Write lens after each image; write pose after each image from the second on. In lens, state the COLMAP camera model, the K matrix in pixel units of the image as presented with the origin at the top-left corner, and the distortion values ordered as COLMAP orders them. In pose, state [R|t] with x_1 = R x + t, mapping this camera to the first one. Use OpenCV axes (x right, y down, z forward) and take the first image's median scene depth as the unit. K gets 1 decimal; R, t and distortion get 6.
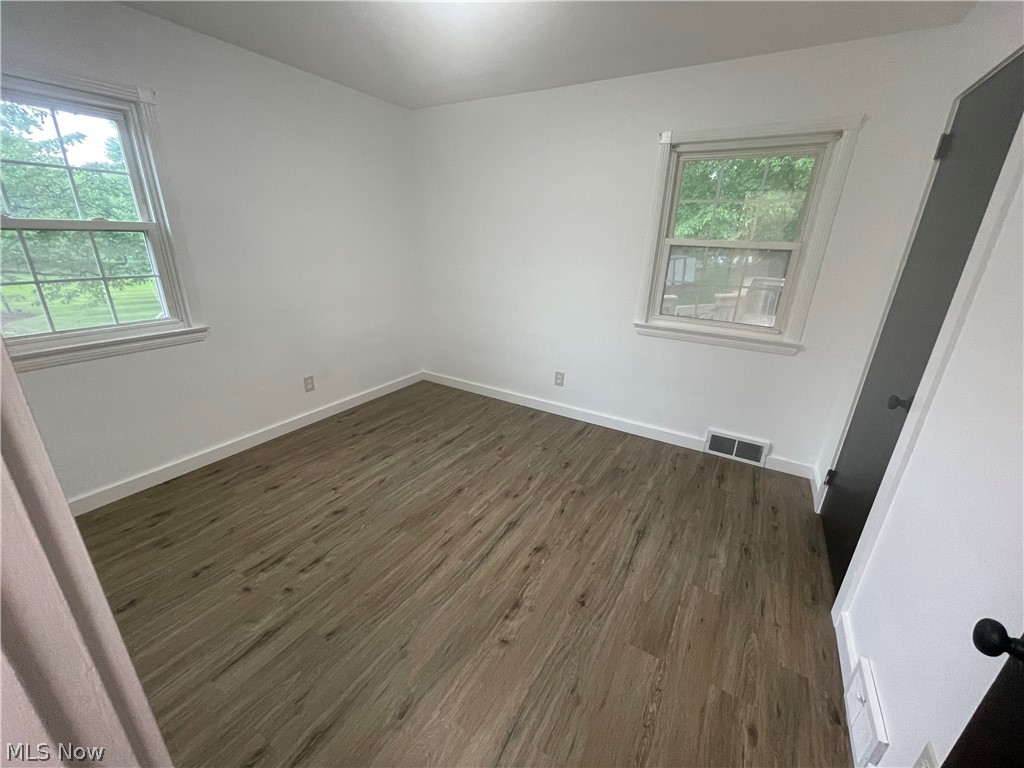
lens RADIAL K [[414.0, 0, 507.3], [0, 414.0, 384.1], [0, 0, 1]] dist [-0.009447, 0.000268]
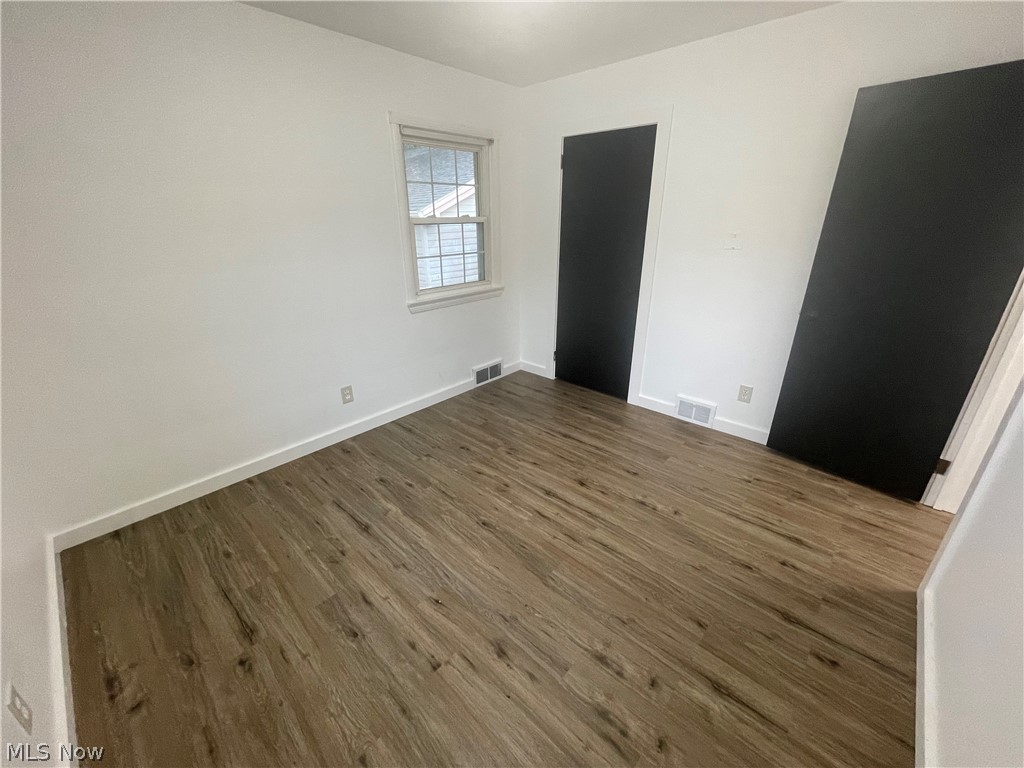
lens RADIAL K [[414.0, 0, 507.3], [0, 414.0, 382.5], [0, 0, 1]] dist [-0.009447, 0.000268]
pose [[0.201558, -0.396269, 0.895737, -0.784062], [0.351566, 0.882836, 0.311452, -0.260199], [-0.914208, 0.252136, 0.317257, 0.632476]]
